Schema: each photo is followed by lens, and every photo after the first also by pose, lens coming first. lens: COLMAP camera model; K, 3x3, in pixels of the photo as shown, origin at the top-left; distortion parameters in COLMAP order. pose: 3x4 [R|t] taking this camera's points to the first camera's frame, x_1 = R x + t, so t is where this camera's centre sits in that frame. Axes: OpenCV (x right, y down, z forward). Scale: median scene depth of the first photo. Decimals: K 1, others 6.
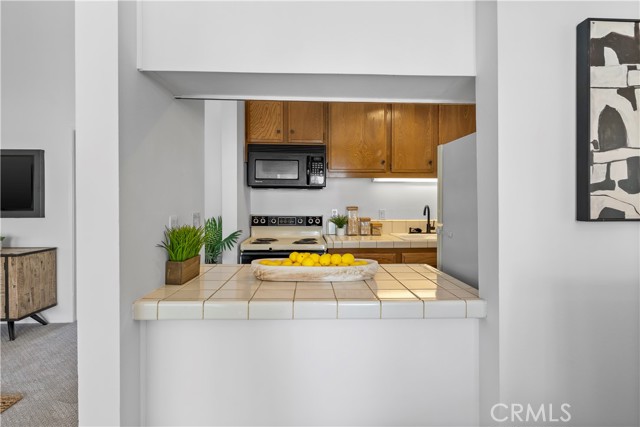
lens RADIAL K [[308.3, 0, 321.0], [0, 308.3, 206.3], [0, 0, 1]] dist [-0.000215, 0.002069]
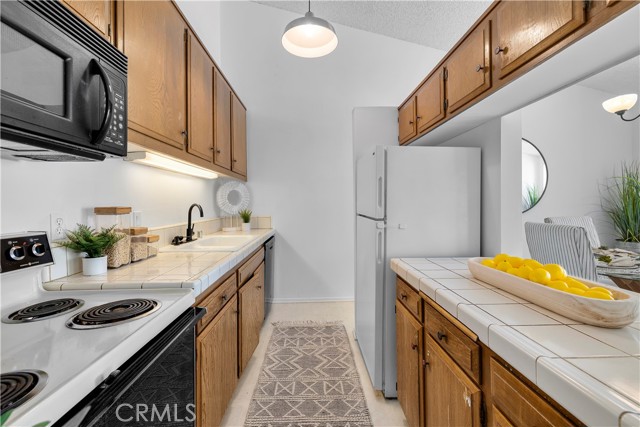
lens RADIAL K [[269.8, 0, 320.5], [0, 269.8, 203.0], [0, 0, 1]] dist [-0.004146, 0.000909]
pose [[0.012557, 0.005552, 0.999906, -0.327780], [0.012344, 0.999908, -0.005708, 0.001219], [-0.999845, 0.012414, 0.012487, 0.725666]]
